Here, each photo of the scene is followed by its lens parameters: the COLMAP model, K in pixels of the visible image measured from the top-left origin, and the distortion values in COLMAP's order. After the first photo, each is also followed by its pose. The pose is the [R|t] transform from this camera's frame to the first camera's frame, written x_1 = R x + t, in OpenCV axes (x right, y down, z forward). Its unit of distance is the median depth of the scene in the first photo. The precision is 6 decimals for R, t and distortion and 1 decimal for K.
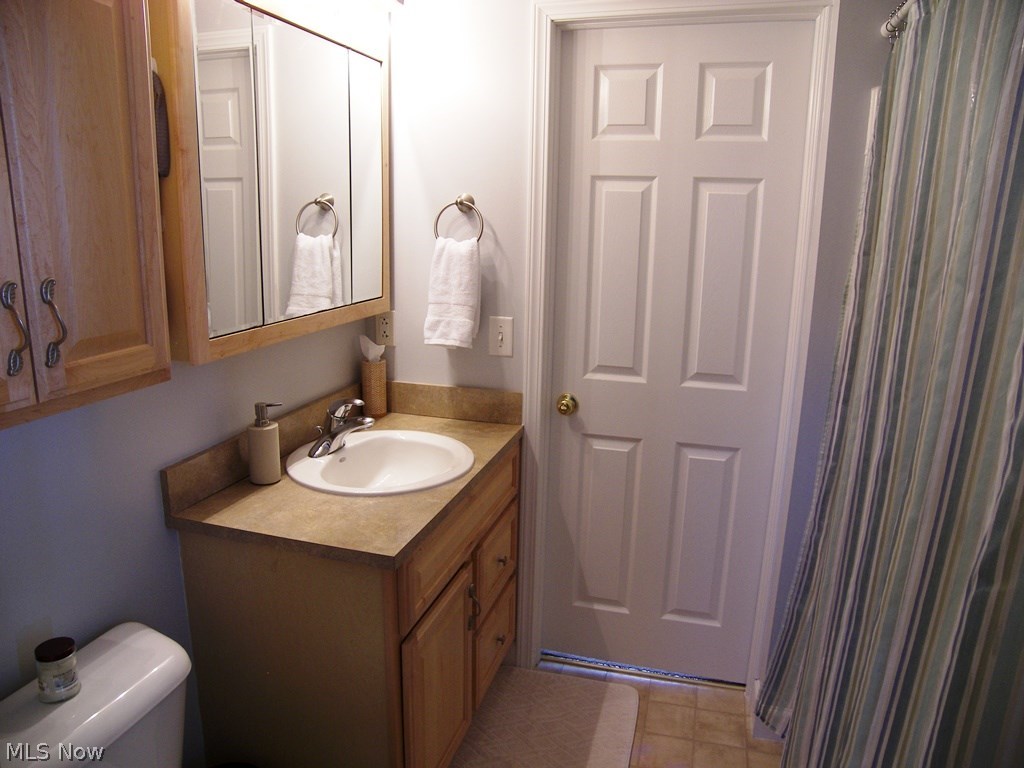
lens RADIAL K [[735.1, 0, 516.3], [0, 735.1, 390.4], [0, 0, 1]] dist [-0.047579, 0.019397]
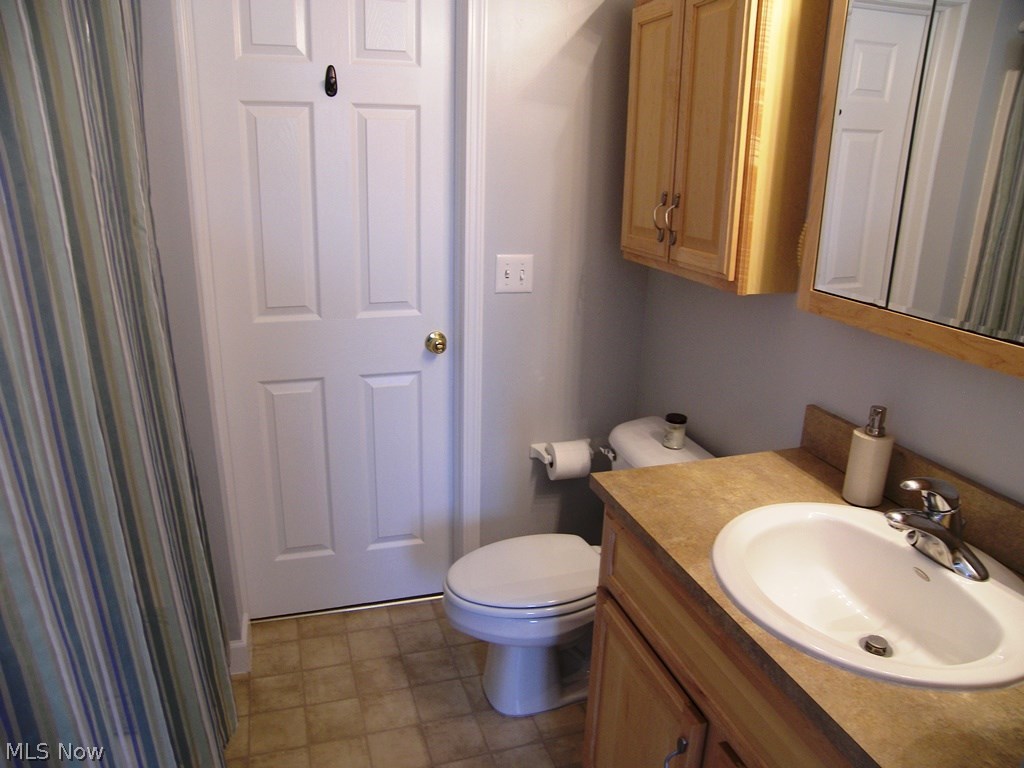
lens RADIAL K [[735.1, 0, 514.2], [0, 735.1, 377.8], [0, 0, 1]] dist [-0.047579, 0.019397]
pose [[-0.815547, 0.128005, -0.564356, 0.441489], [-0.195596, 0.856860, 0.477005, -0.329206], [0.544633, 0.499406, -0.673772, 1.387893]]
